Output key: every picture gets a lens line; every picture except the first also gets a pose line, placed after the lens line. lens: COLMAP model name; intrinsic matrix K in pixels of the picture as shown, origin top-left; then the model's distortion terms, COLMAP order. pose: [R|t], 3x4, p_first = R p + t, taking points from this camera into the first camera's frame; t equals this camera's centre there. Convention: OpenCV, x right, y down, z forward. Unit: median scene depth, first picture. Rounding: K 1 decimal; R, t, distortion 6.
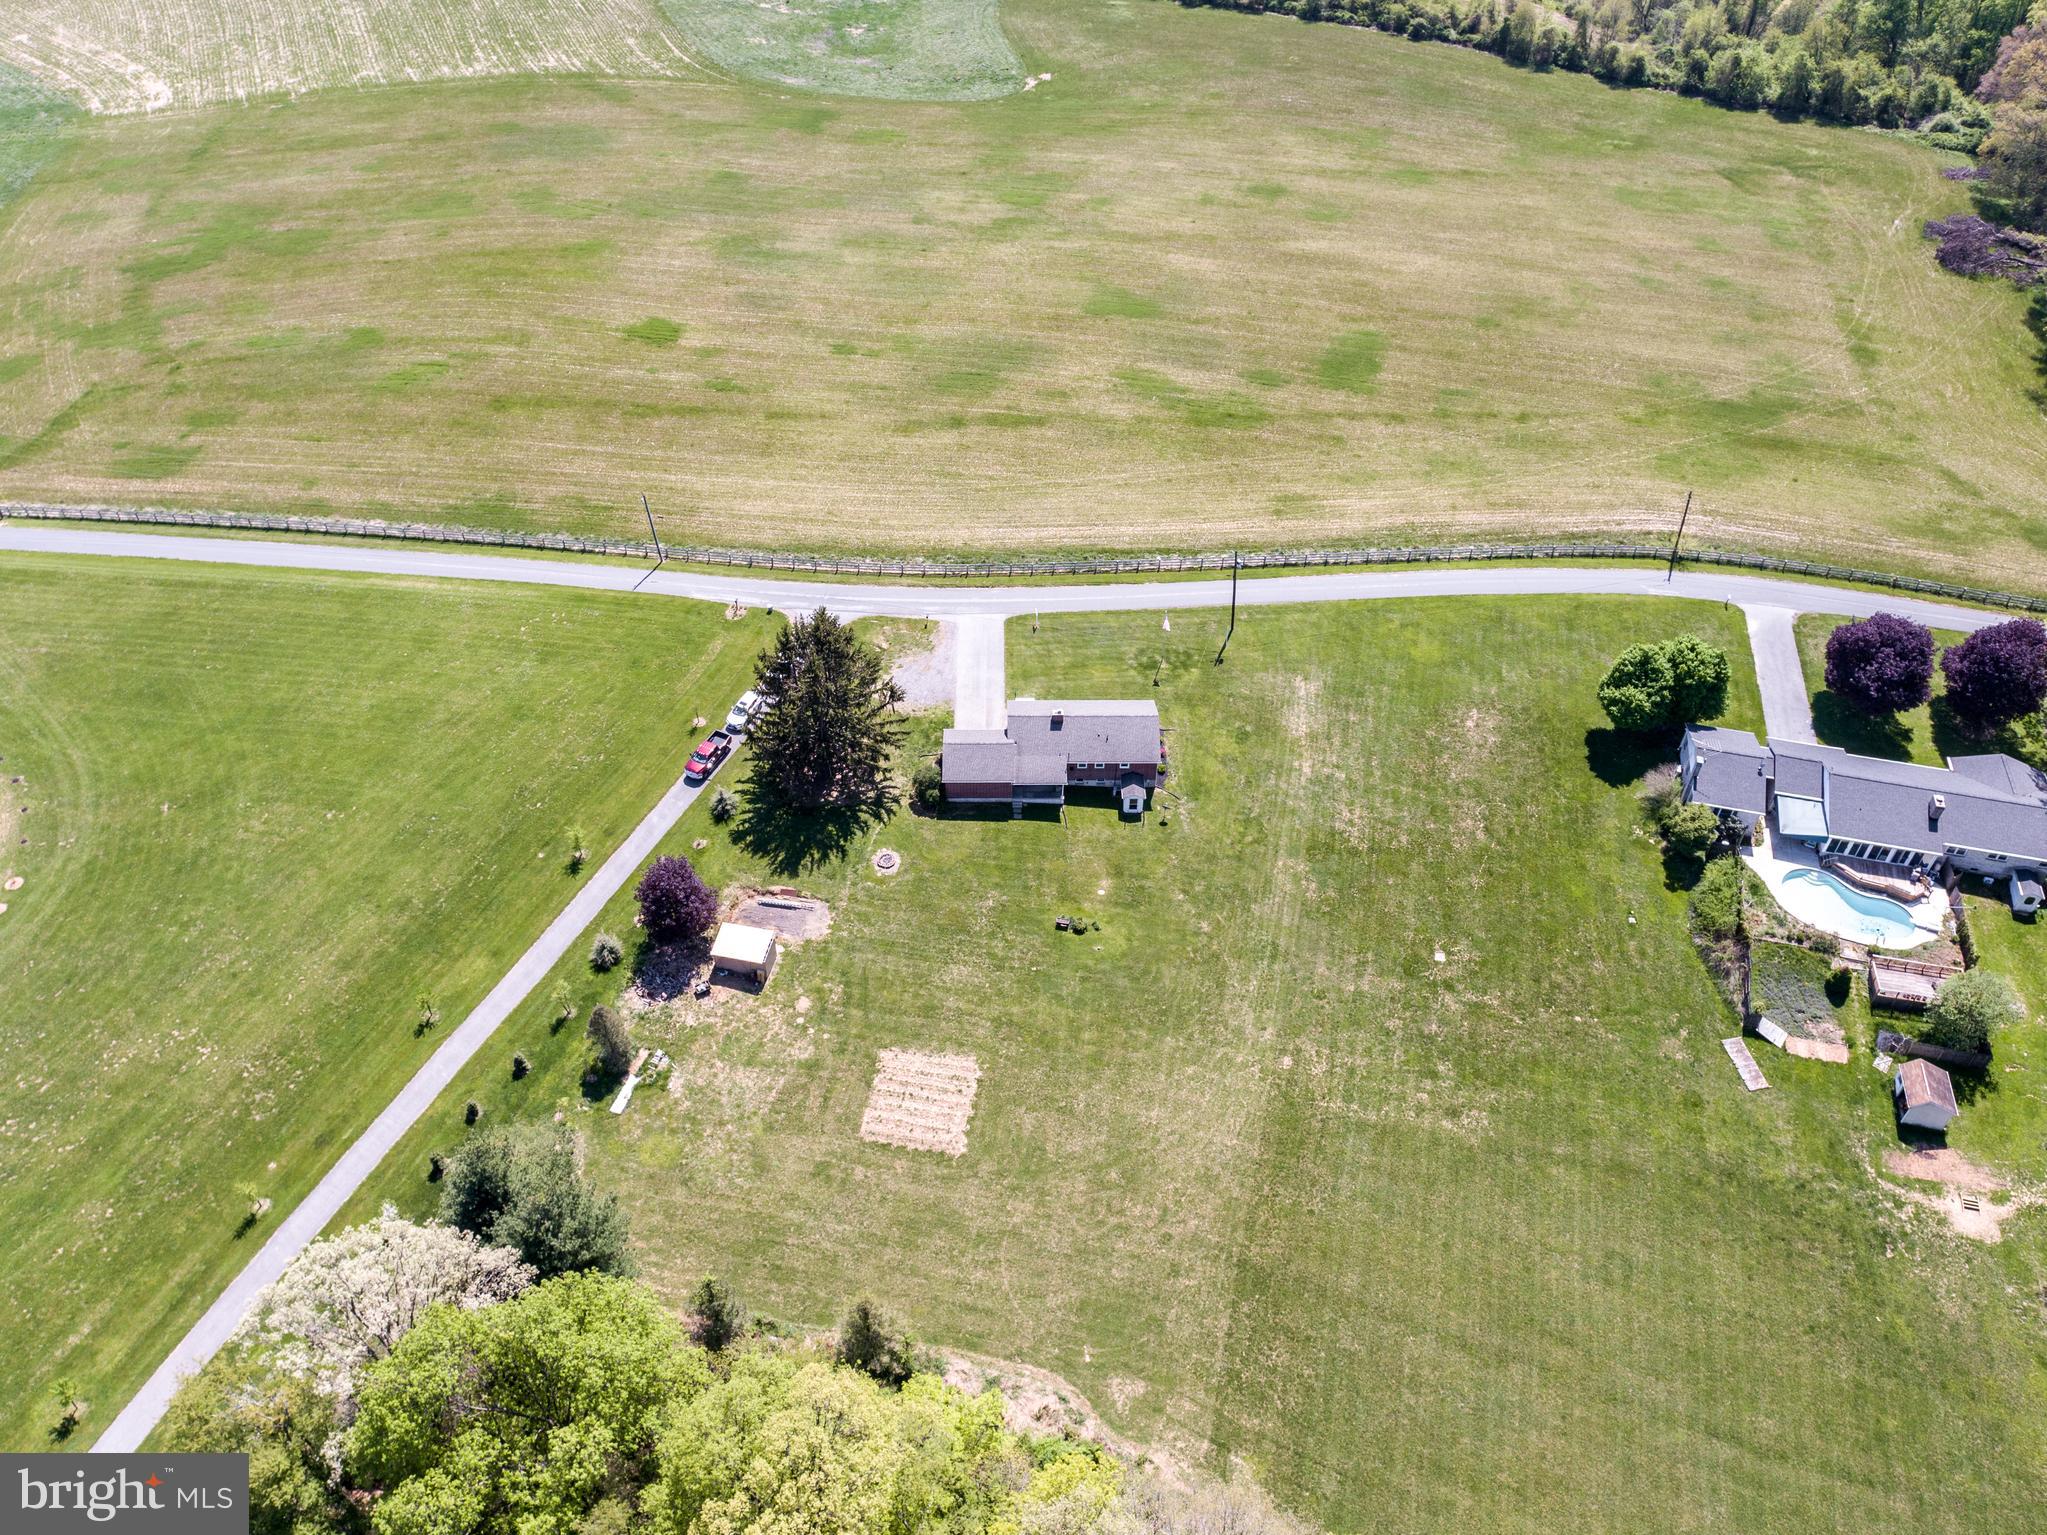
lens RADIAL K [[1560.5, 0, 1023.0], [0, 1560.5, 774.9], [0, 0, 1]] dist [-0.020852, 0.012319]
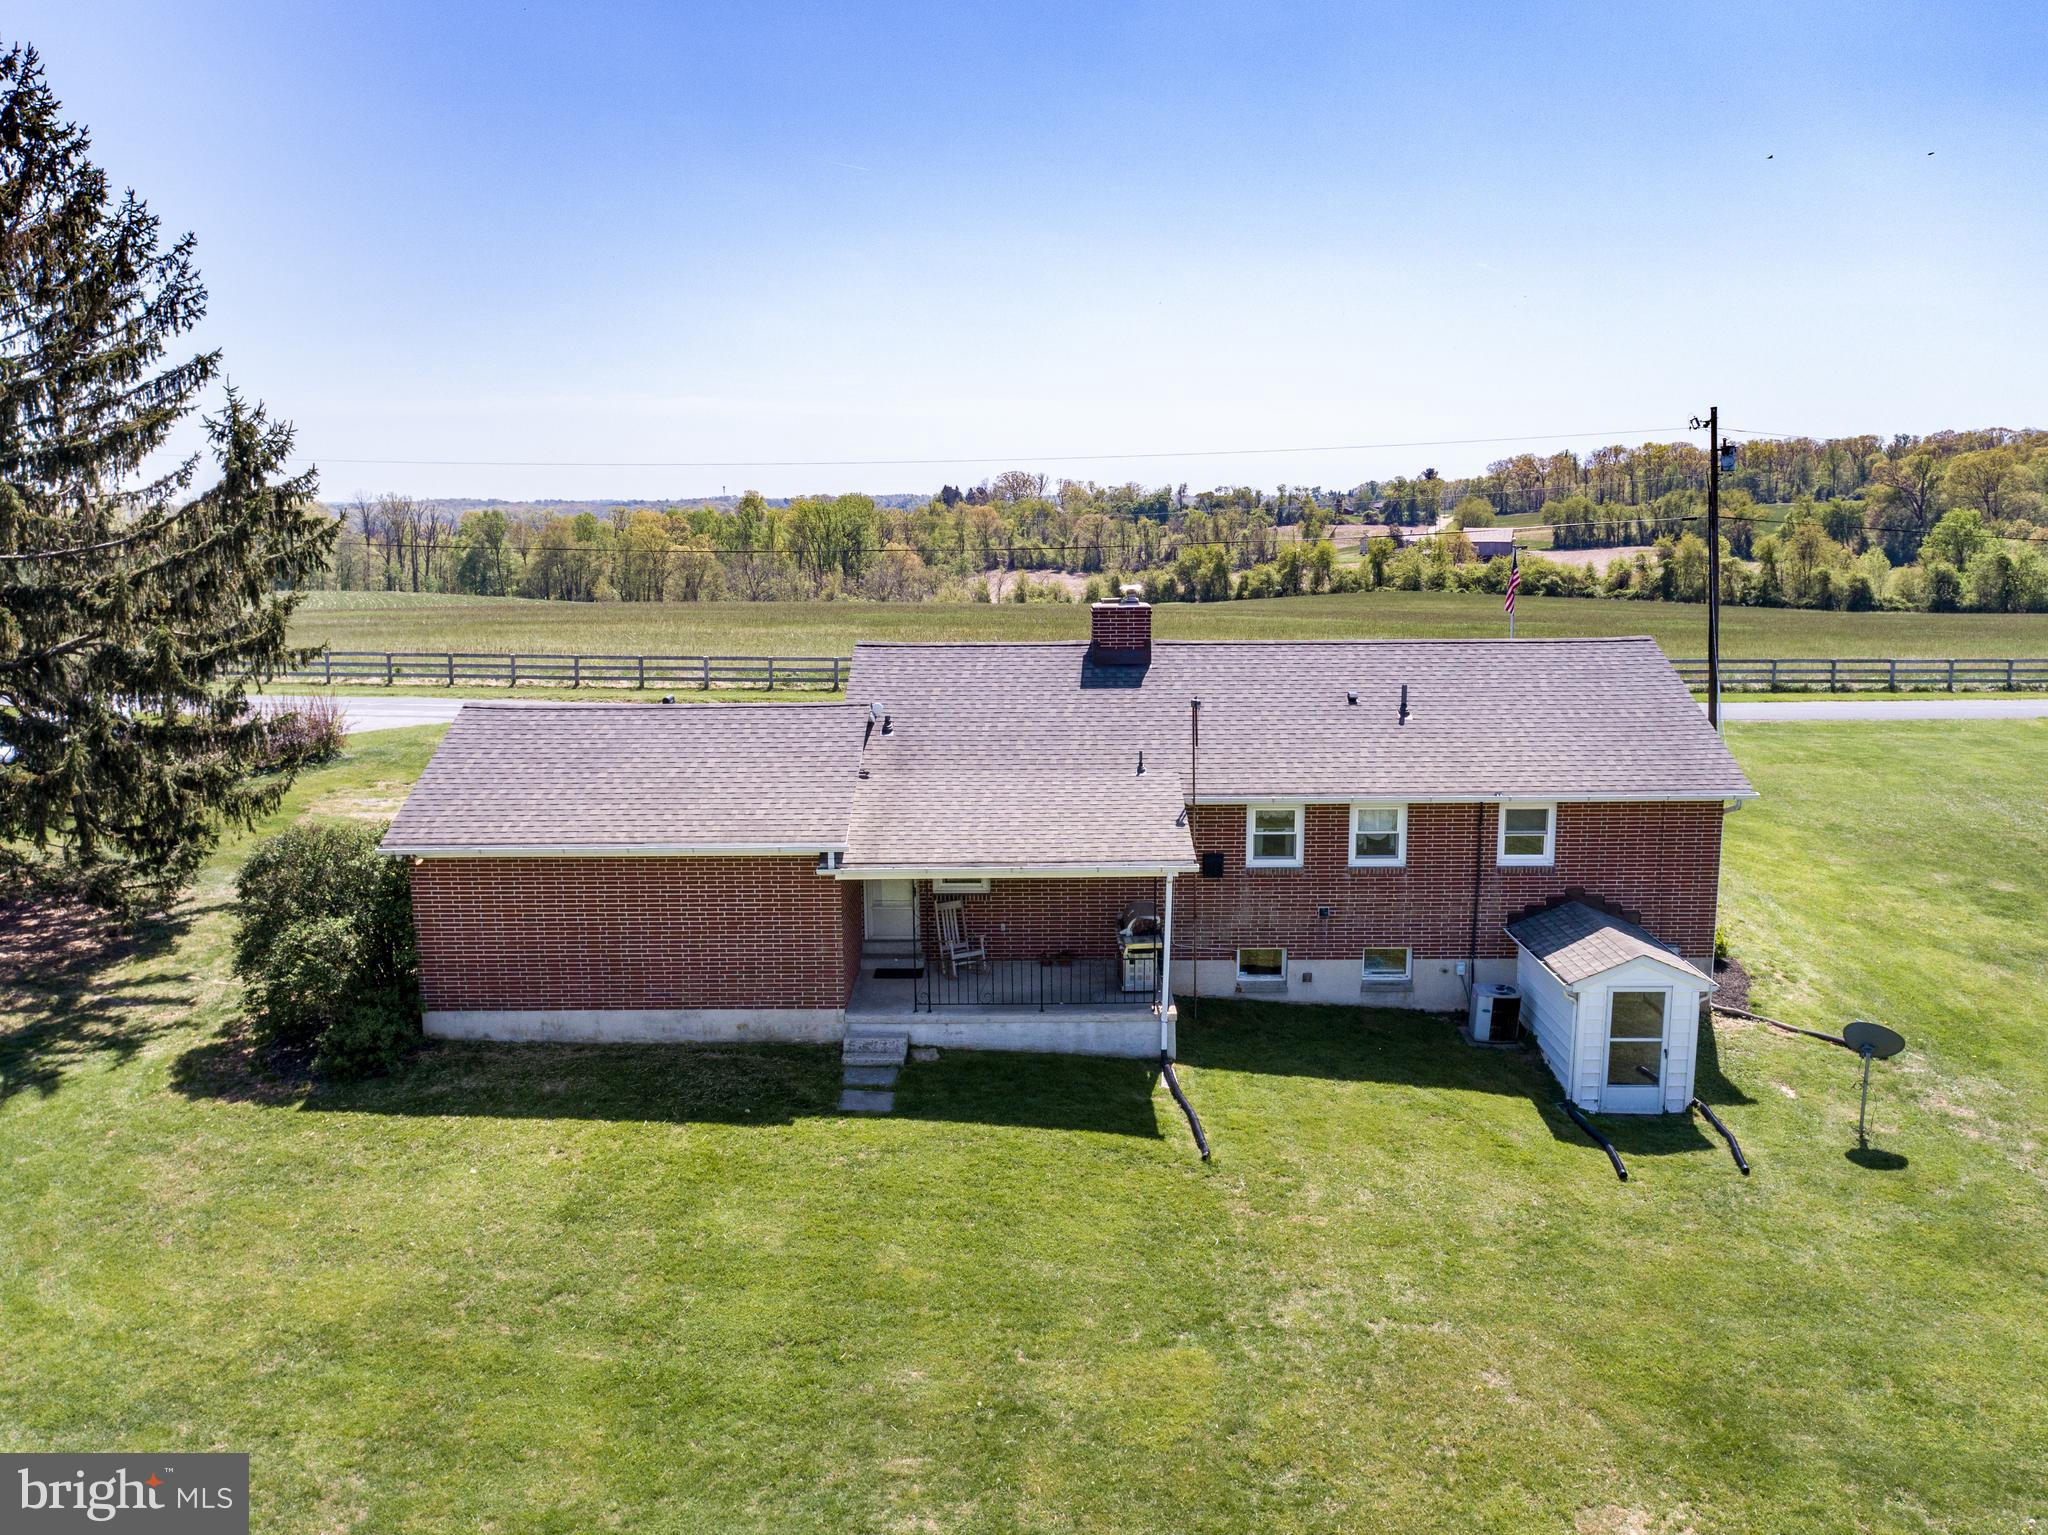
lens RADIAL K [[1561.2, 0, 1023.5], [0, 1561.2, 774.9], [0, 0, 1]] dist [-0.020852, 0.012319]
pose [[0.999501, -0.013075, -0.028763, 0.015897], [-0.004878, 0.835593, -0.549327, 0.080827], [0.031217, 0.549193, 0.835112, 0.861085]]
